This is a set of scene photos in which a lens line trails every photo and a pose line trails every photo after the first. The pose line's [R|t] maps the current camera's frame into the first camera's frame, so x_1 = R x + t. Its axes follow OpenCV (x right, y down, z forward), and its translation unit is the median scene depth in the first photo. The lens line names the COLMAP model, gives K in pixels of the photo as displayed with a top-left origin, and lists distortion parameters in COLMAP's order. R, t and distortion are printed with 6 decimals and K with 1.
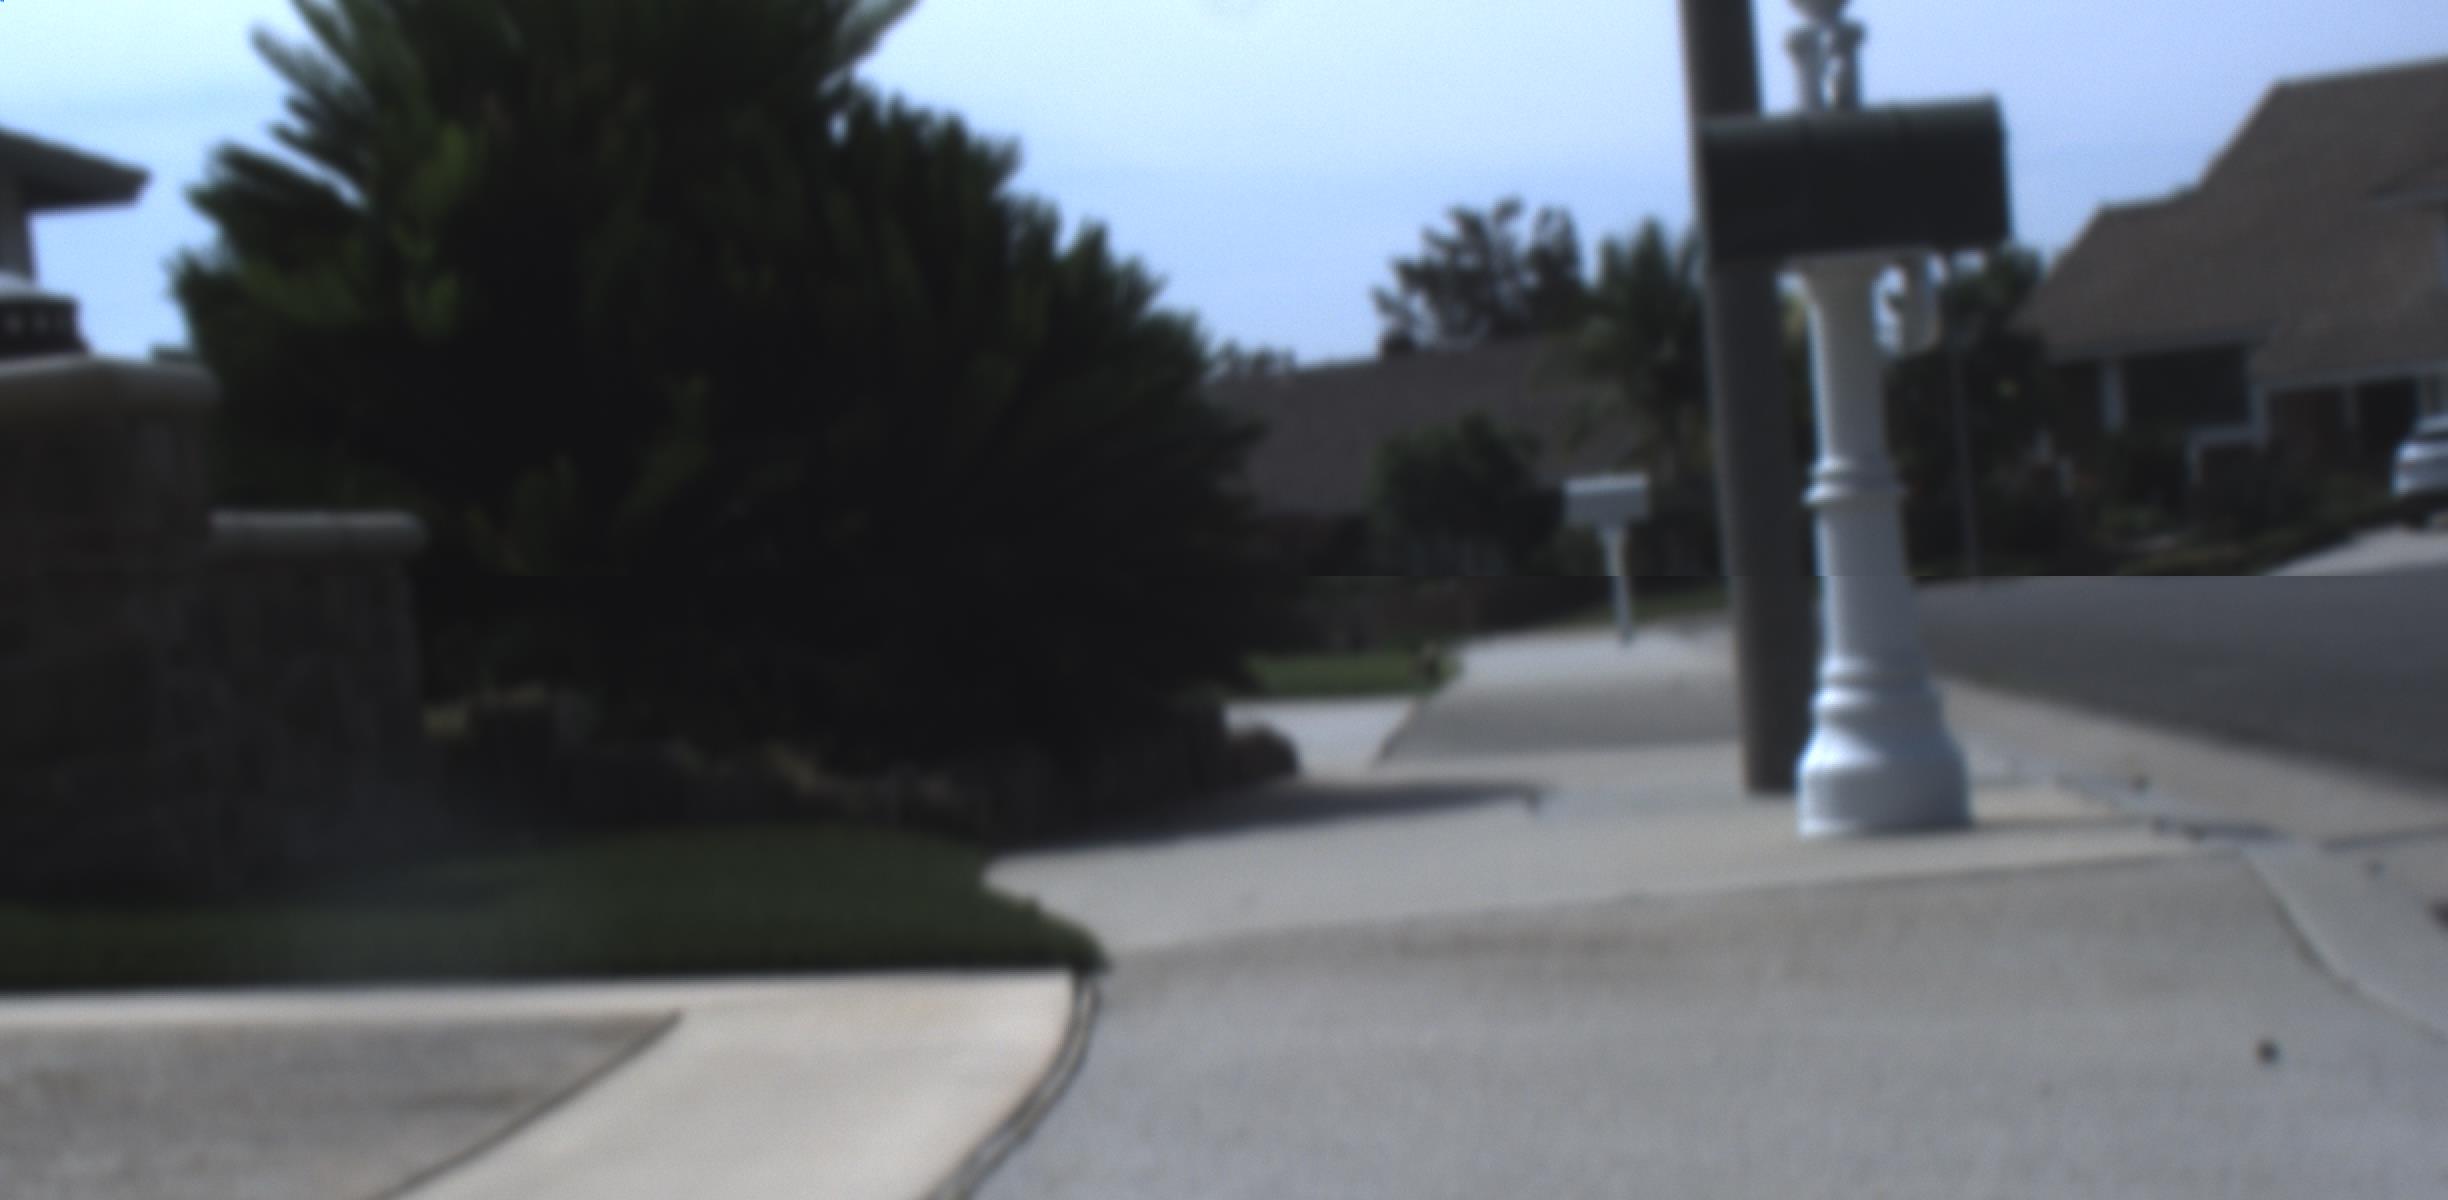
lens RADIAL K [[5647.0, 0, 1224.4], [0, 5647.0, 814.1], [0, 0, 1]] dist [-0.023798, 0.800789]
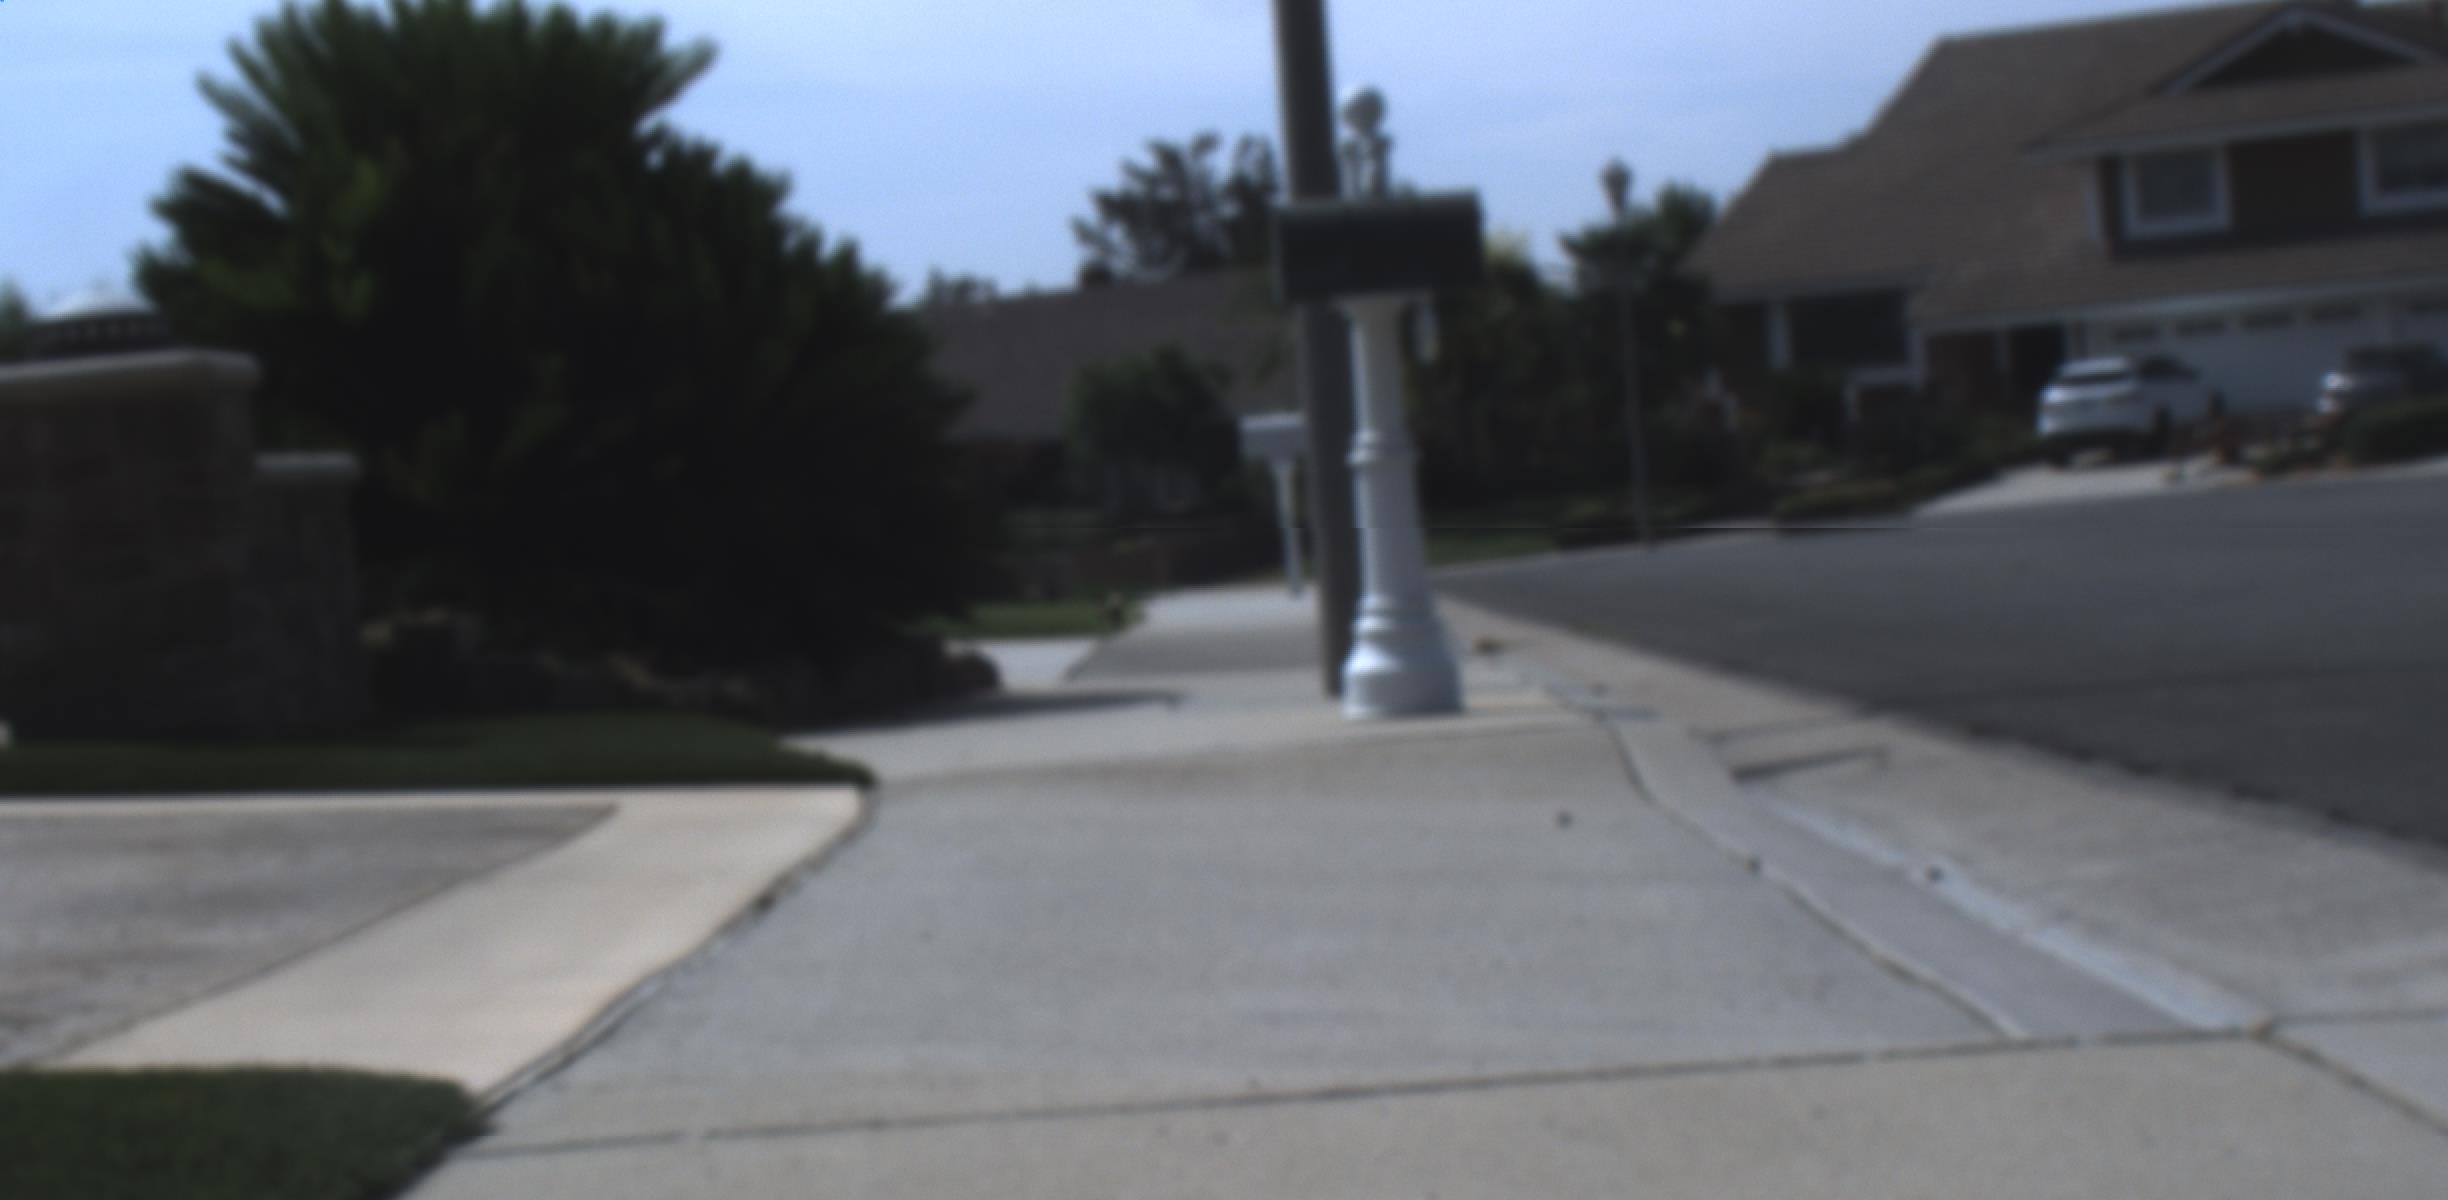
lens RADIAL K [[5680.7, 0, 1226.4], [0, 5680.7, 607.8], [0, 0, 1]] dist [0.012538, 0.478775]
pose [[0.998487, 0.011688, 0.053738, -0.000716], [-0.010461, 0.999680, -0.023045, 0.001586], [-0.053991, 0.022448, 0.998289, -0.045831]]
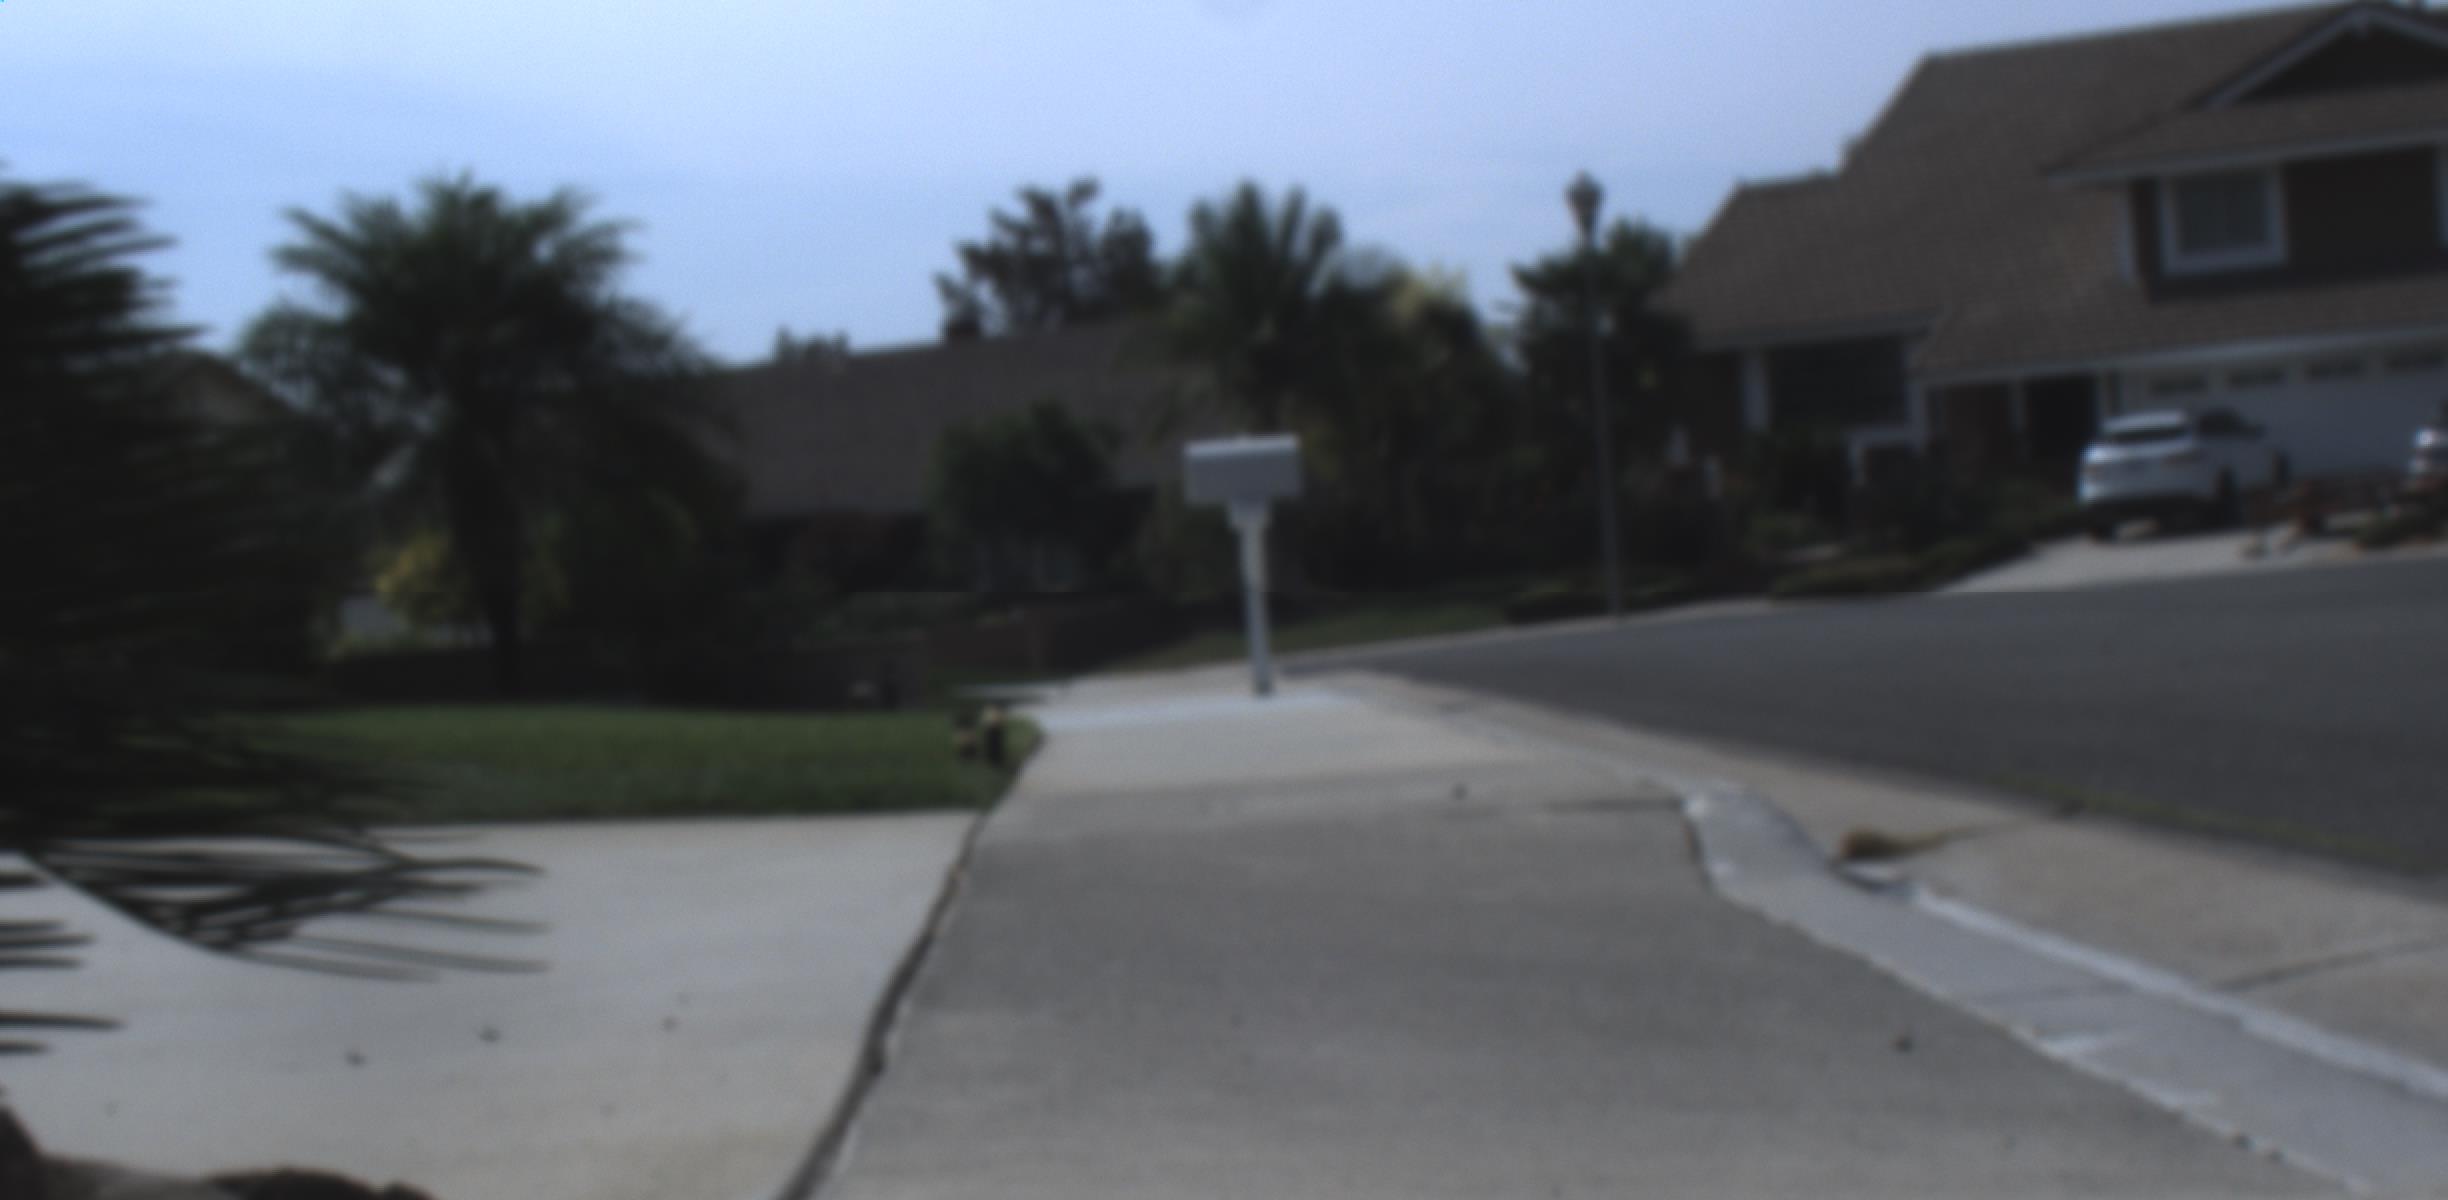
lens RADIAL K [[5680.7, 0, 1226.4], [0, 5680.7, 607.8], [0, 0, 1]] dist [0.012538, 0.478775]
pose [[0.996969, 0.010392, 0.077102, 0.003949], [-0.007384, 0.999205, -0.039188, -0.003646], [-0.077448, 0.038500, 0.996253, 0.112937]]
